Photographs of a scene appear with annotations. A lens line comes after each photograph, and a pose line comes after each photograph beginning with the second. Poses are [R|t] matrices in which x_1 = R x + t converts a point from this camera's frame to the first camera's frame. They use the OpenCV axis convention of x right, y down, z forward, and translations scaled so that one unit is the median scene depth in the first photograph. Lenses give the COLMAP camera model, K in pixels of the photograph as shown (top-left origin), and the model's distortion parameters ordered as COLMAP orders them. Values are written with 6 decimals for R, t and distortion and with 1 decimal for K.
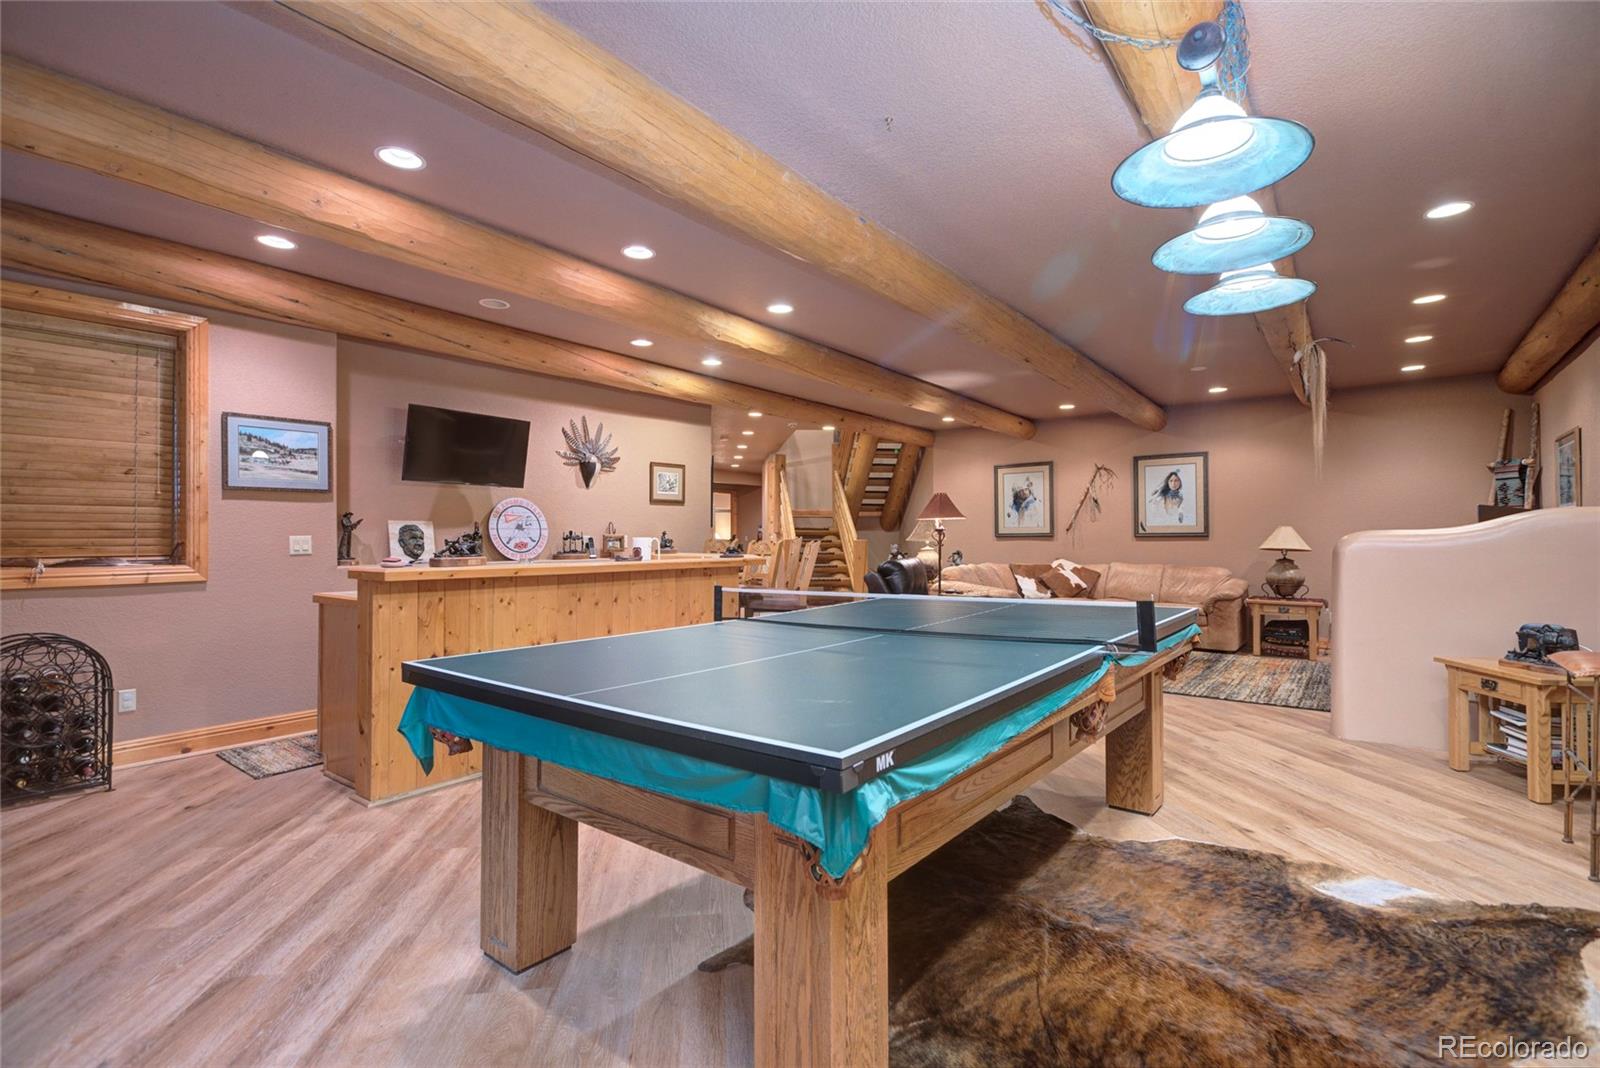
lens RADIAL K [[739.8, 0, 800.0], [0, 739.8, 534.0], [0, 0, 1]] dist [0.010834, -0.000249]
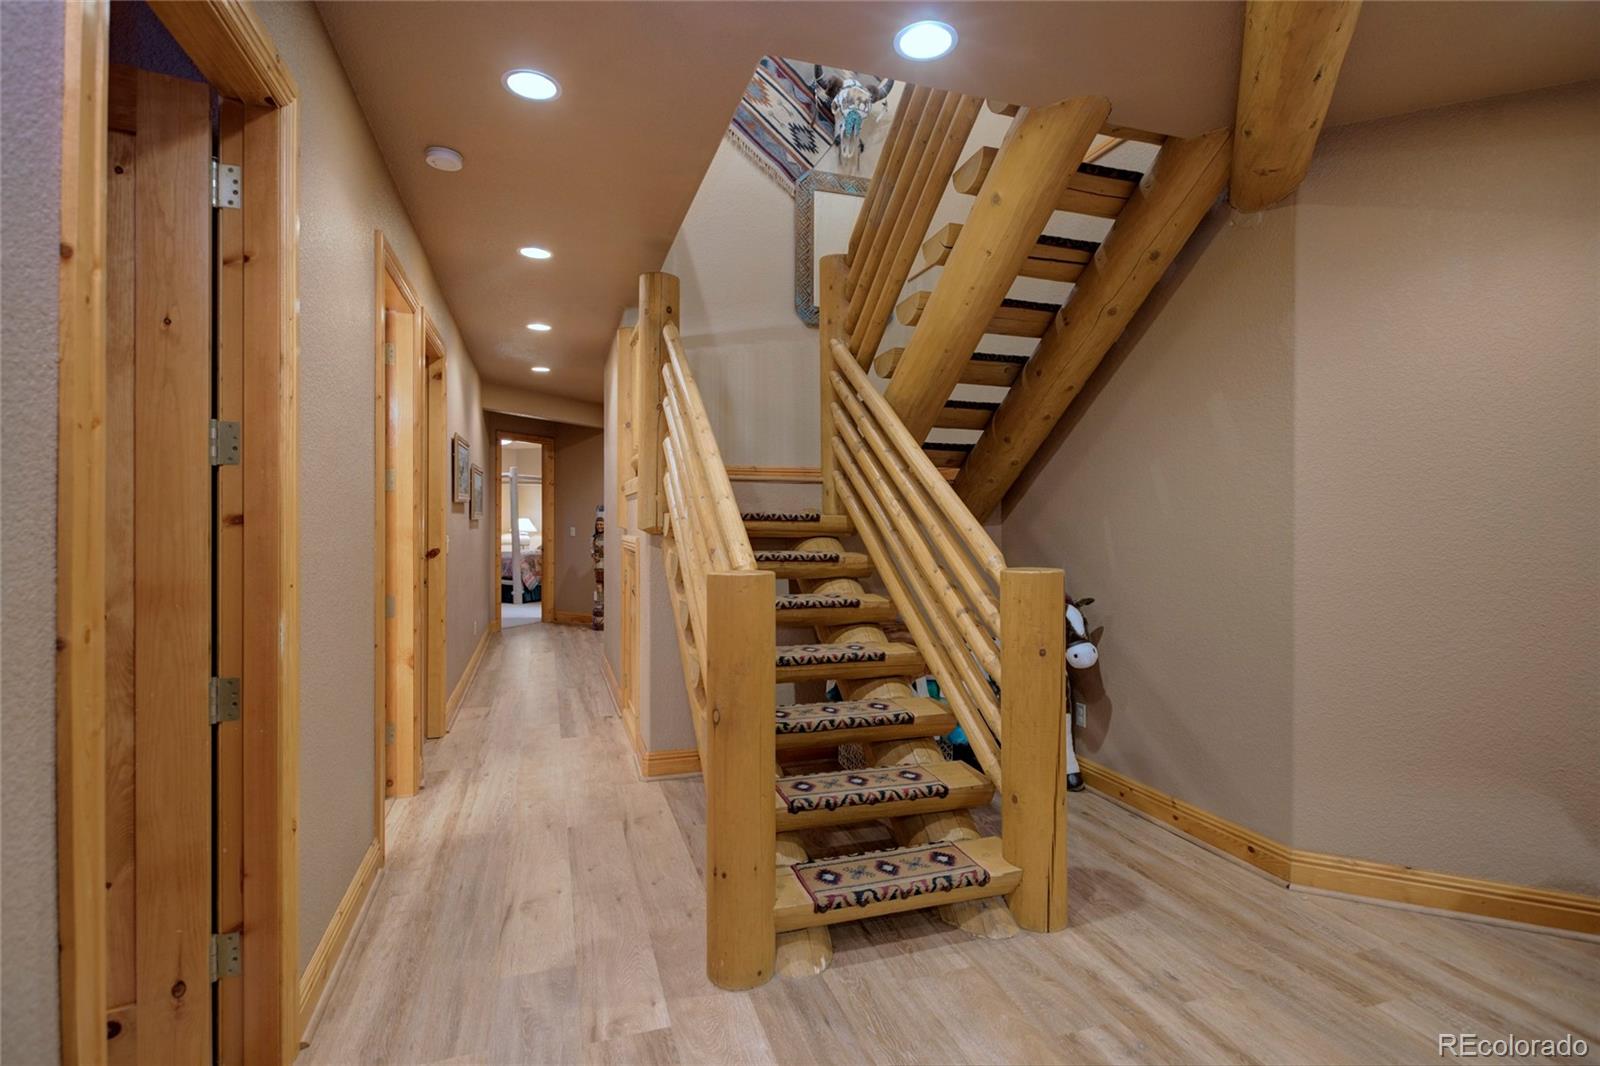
lens RADIAL K [[775.2, 0, 800.0], [0, 775.2, 533.0], [0, 0, 1]] dist [0.000248, 0.000003]
pose [[0.980742, -0.000332, 0.195307, -0.033909], [-0.004159, 0.999736, 0.022581, -0.008264], [-0.195263, -0.022958, 0.980482, 0.674787]]
